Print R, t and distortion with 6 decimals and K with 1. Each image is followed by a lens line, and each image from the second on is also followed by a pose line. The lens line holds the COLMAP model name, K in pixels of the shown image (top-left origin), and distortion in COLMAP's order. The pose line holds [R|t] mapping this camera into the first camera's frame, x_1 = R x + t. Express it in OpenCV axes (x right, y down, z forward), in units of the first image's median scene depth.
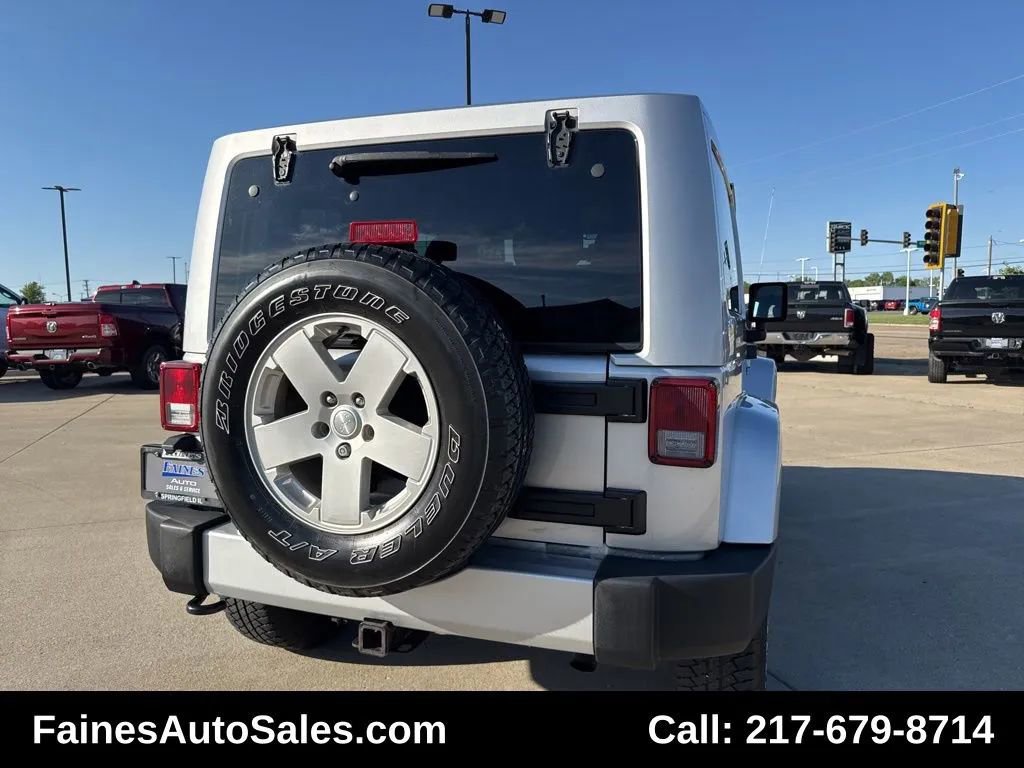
lens RADIAL K [[735.1, 0, 518.1], [0, 735.1, 385.5], [0, 0, 1]] dist [0.033055, -0.036358]
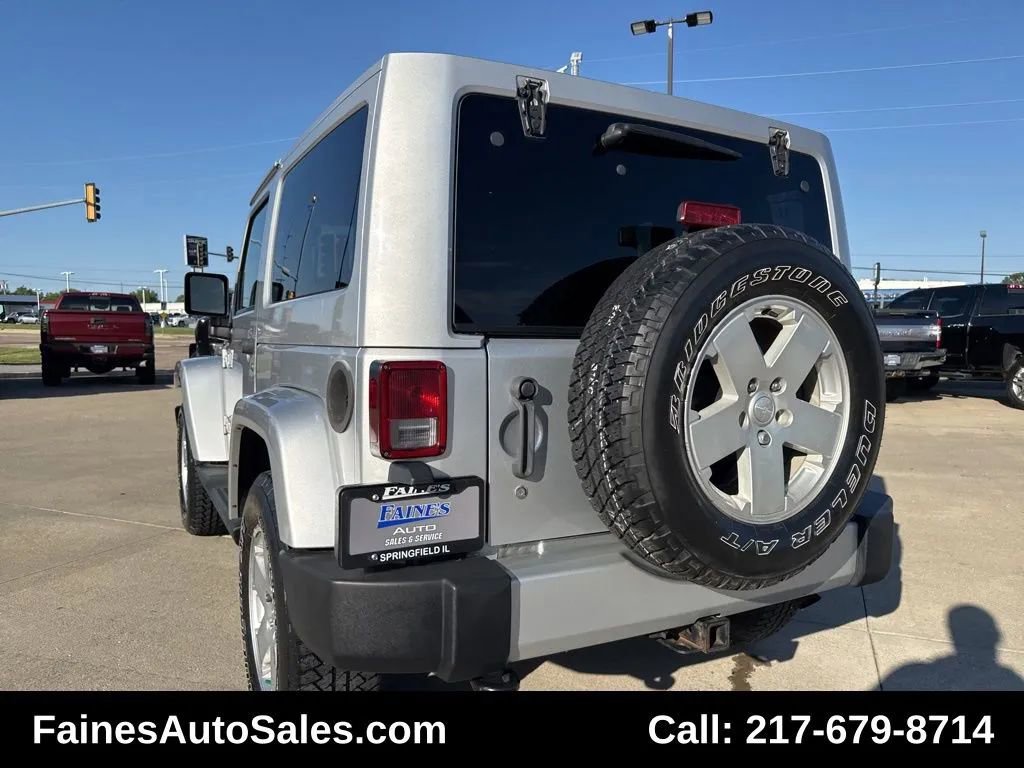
lens RADIAL K [[735.1, 0, 513.4], [0, 735.1, 390.4], [0, 0, 1]] dist [0.033055, -0.036358]
pose [[0.675509, -0.056777, 0.735162, -1.140895], [0.060919, 0.997920, 0.021095, -0.014353], [-0.734831, 0.030535, 0.677563, 0.567473]]
